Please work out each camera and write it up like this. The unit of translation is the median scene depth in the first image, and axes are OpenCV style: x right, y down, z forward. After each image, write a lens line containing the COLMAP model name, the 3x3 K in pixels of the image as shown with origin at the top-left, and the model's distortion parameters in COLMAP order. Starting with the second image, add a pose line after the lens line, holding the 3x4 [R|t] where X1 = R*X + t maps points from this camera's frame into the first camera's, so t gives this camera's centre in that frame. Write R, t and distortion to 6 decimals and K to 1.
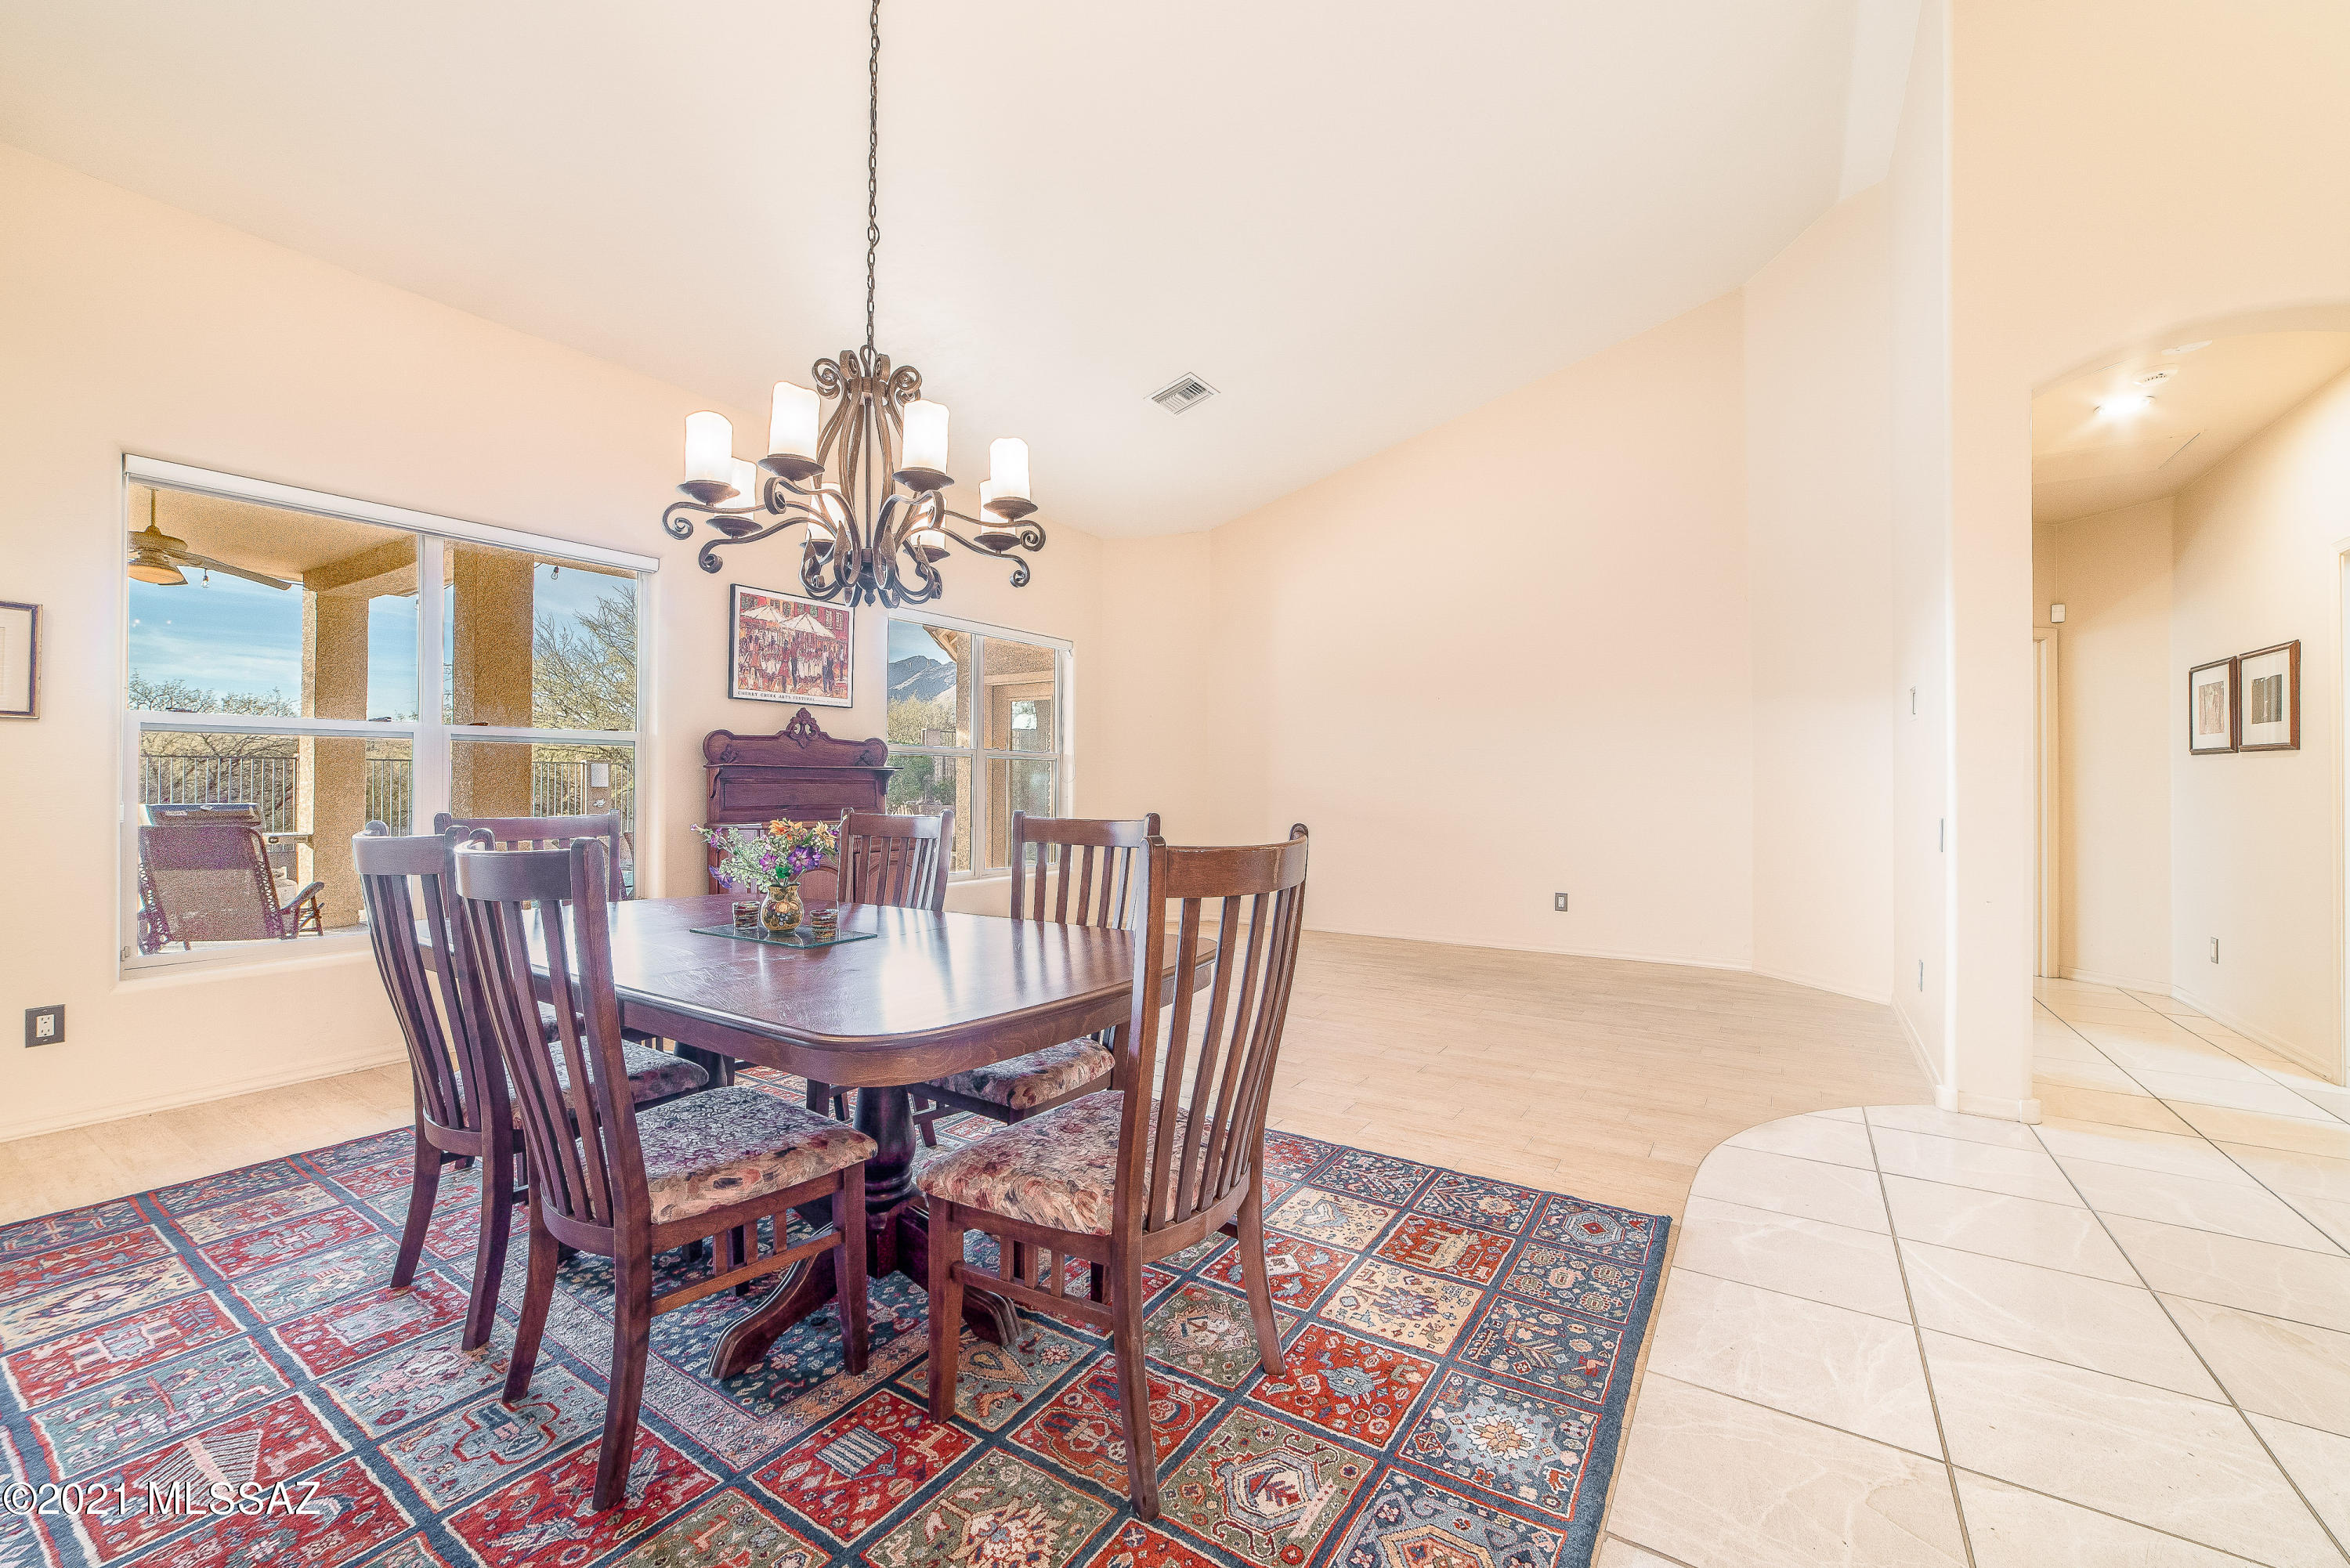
lens RADIAL K [[932.6, 0, 1176.0], [0, 932.6, 781.2], [0, 0, 1]] dist [-0.014066, 0.000296]
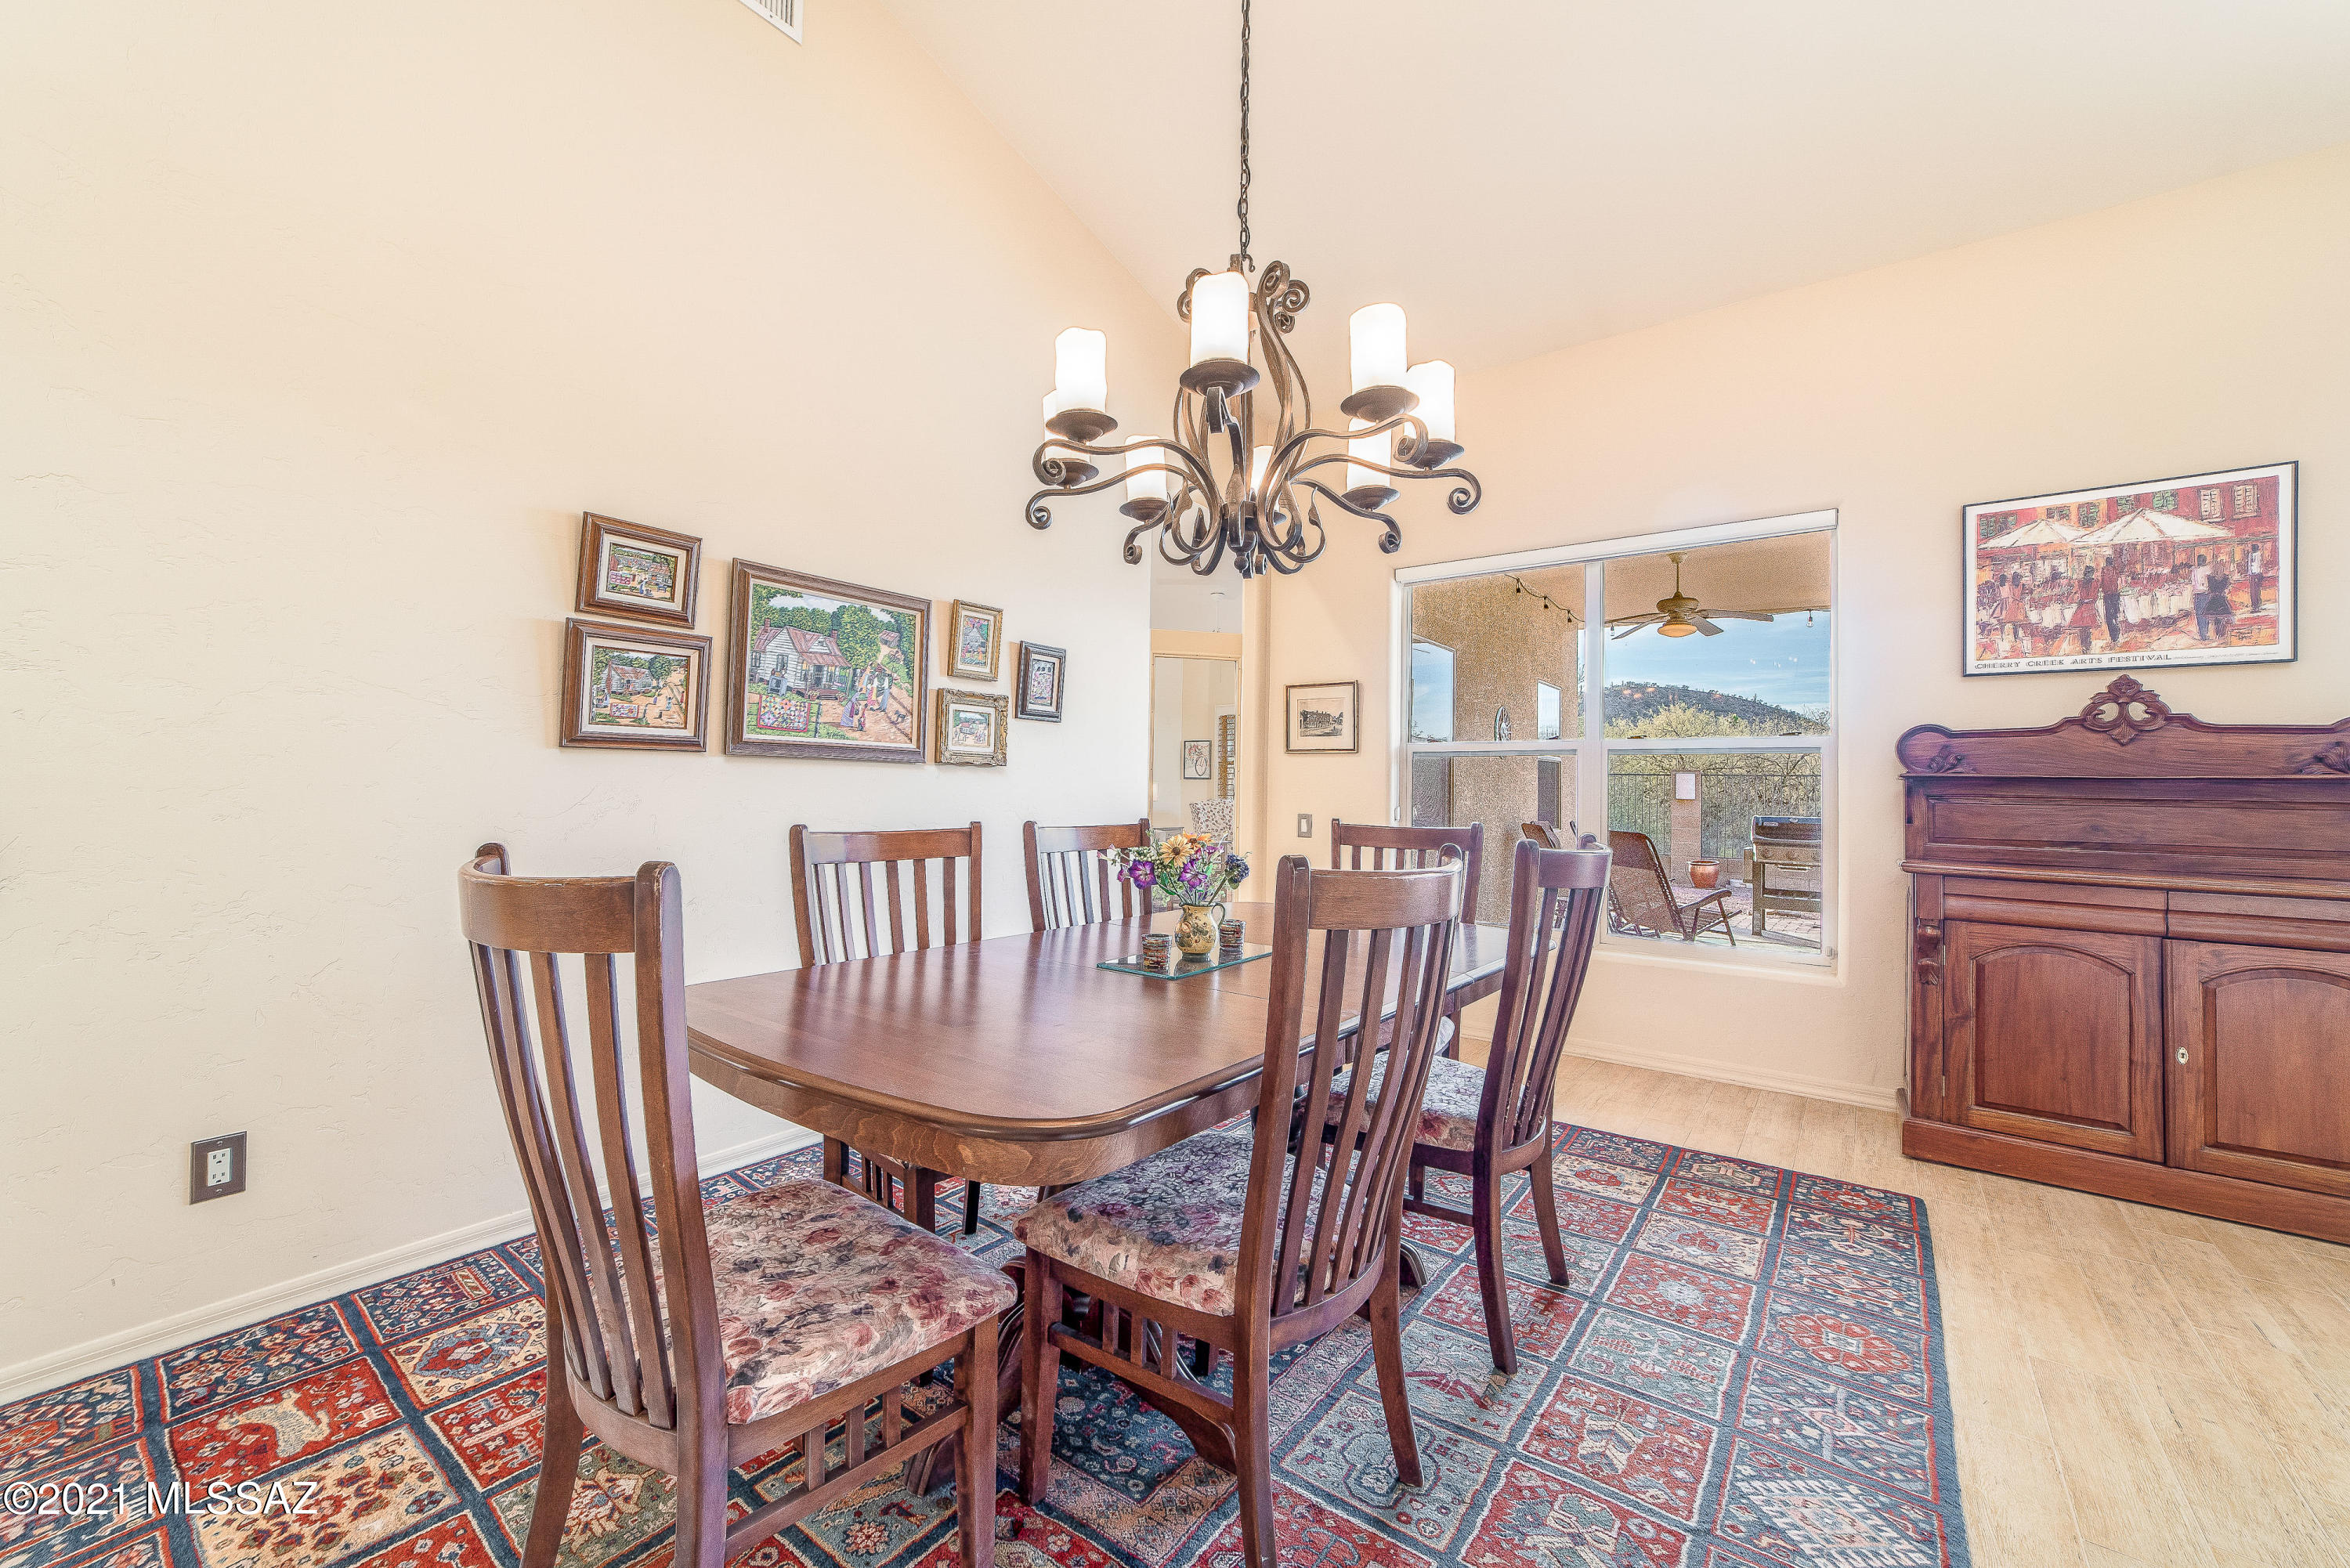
lens RADIAL K [[913.0, 0, 1170.0], [0, 913.0, 771.7], [0, 0, 1]] dist [0.000430, 0.000184]
pose [[-0.078543, -0.023378, -0.996637, 0.227150], [-0.015444, 0.999634, -0.022231, 0.003181], [0.996791, 0.013646, -0.078875, 0.493240]]
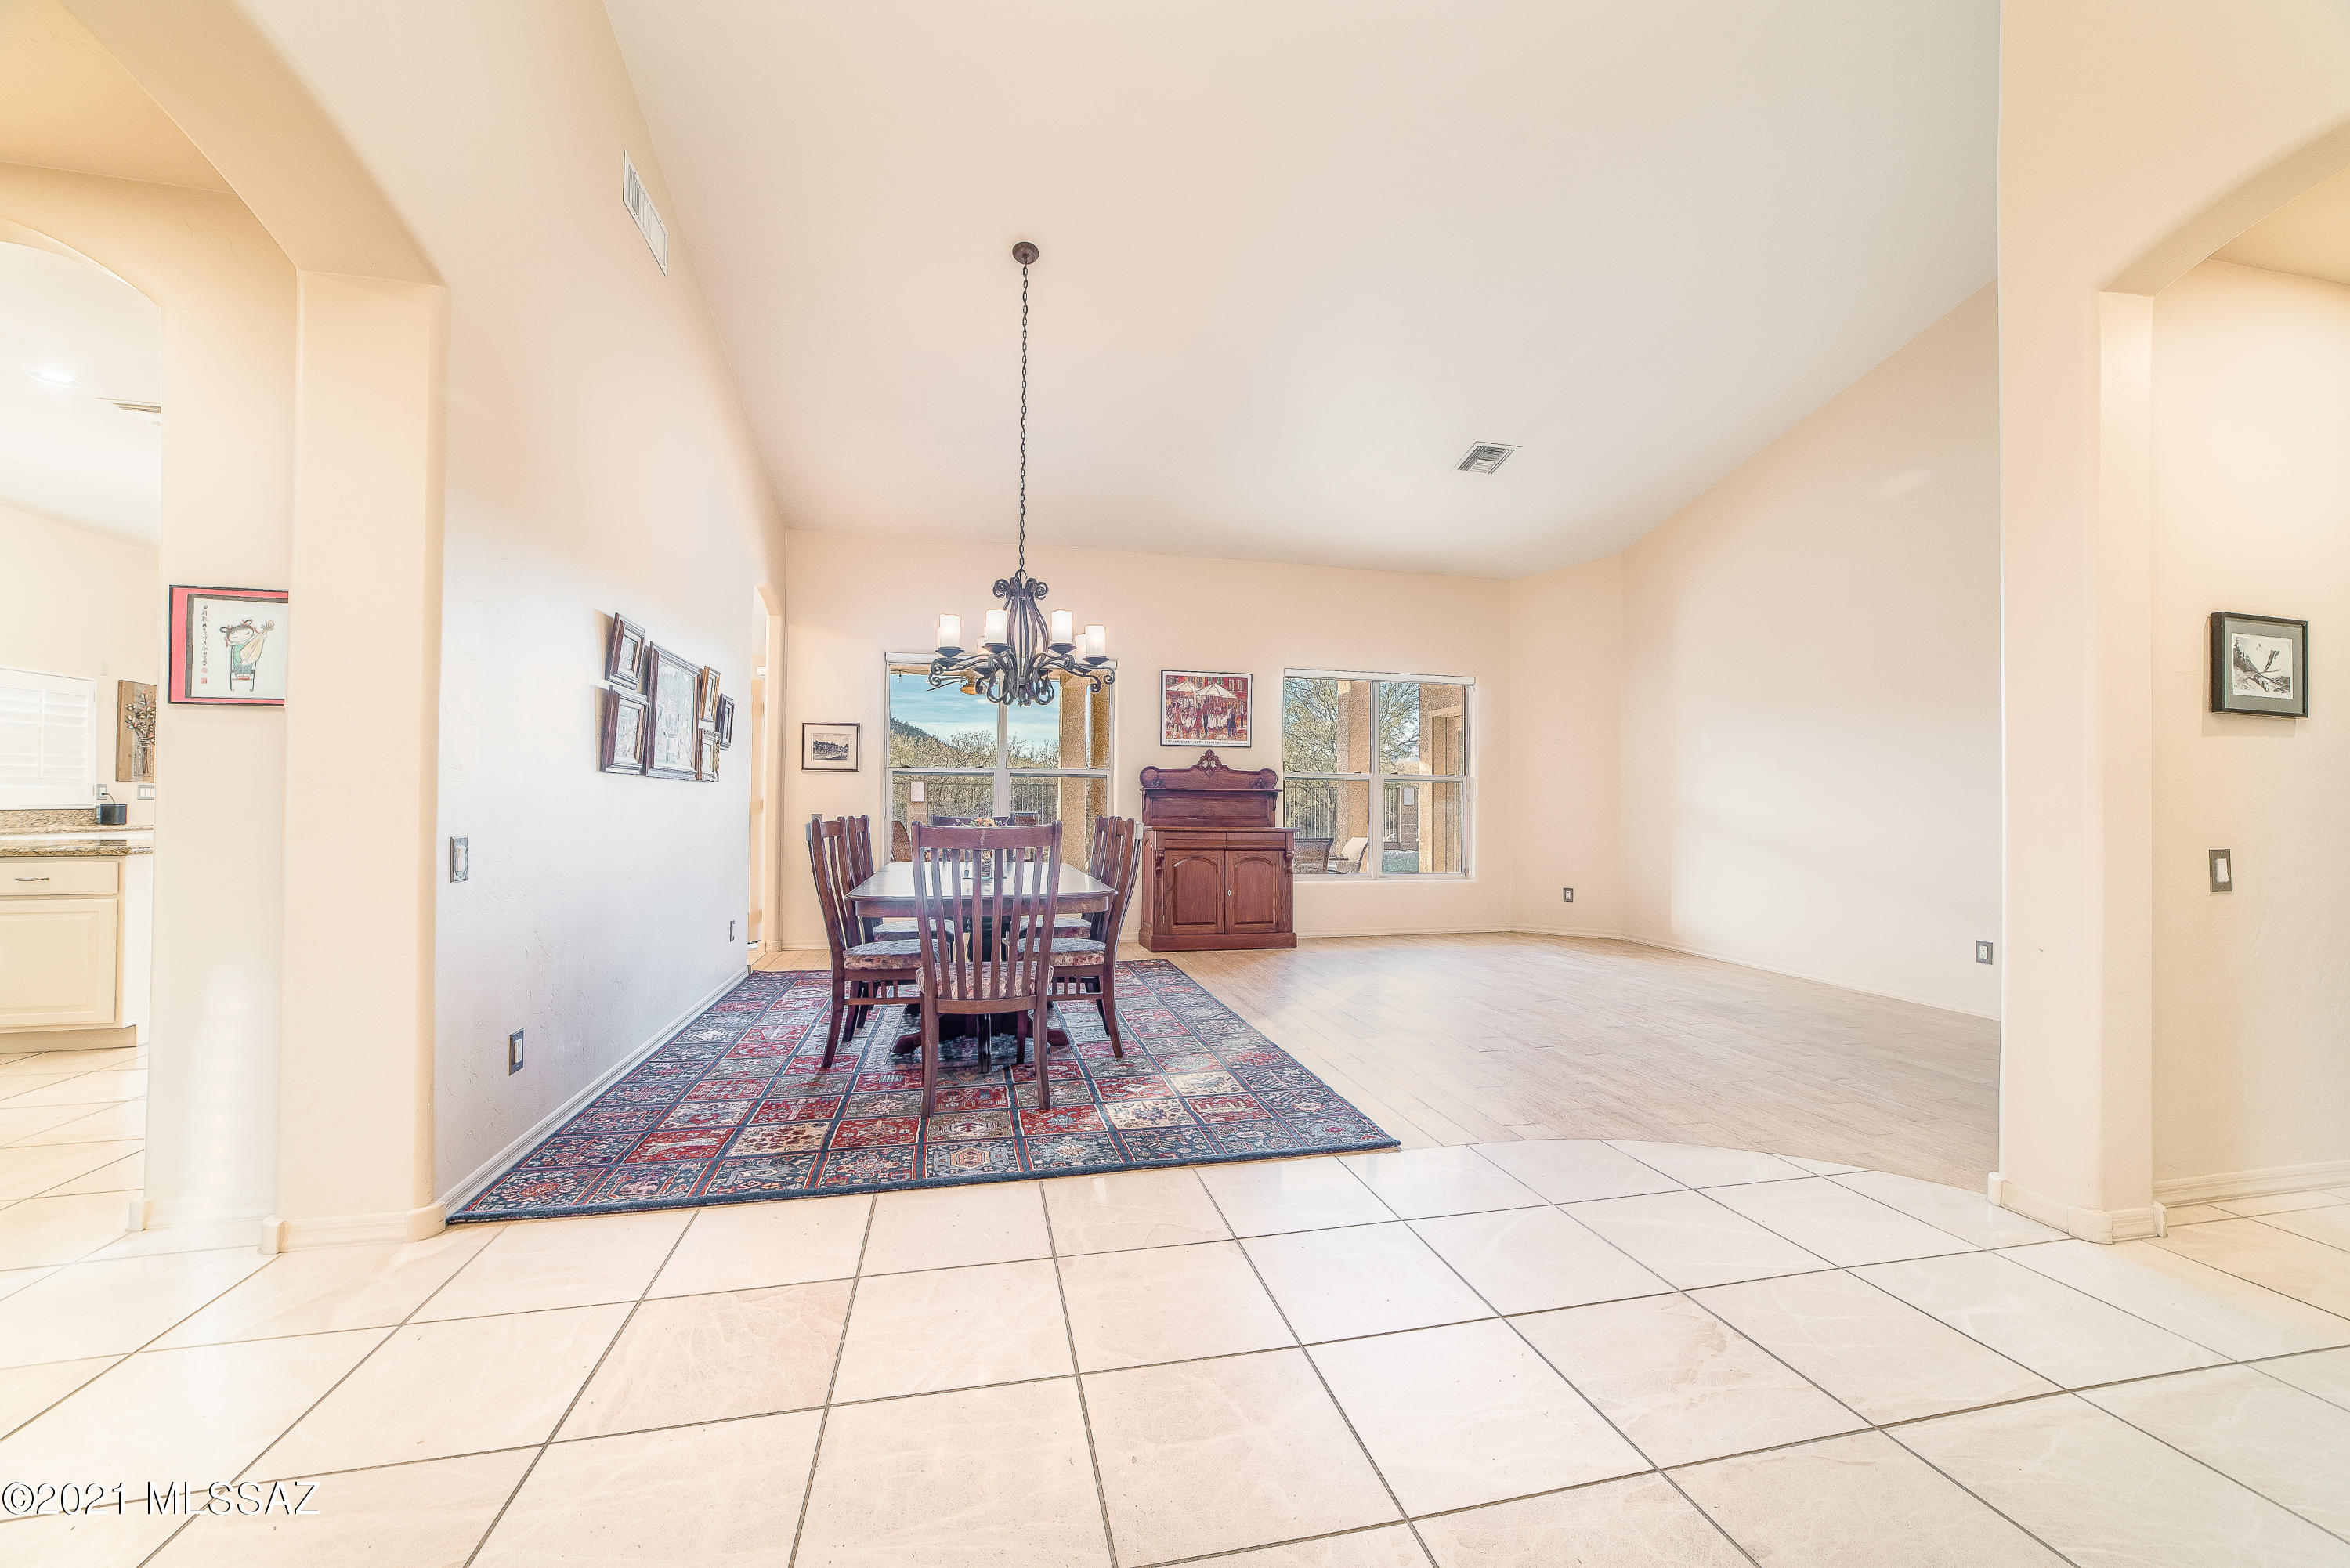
lens RADIAL K [[898.4, 0, 1163.1], [0, 898.4, 790.0], [0, 0, 1]] dist [-0.016736, 0.000110]
pose [[0.712755, -0.006114, -0.701386, 0.573597], [-0.003496, 0.999919, -0.012269, 0.002647], [0.701404, 0.011197, 0.712676, -0.051982]]
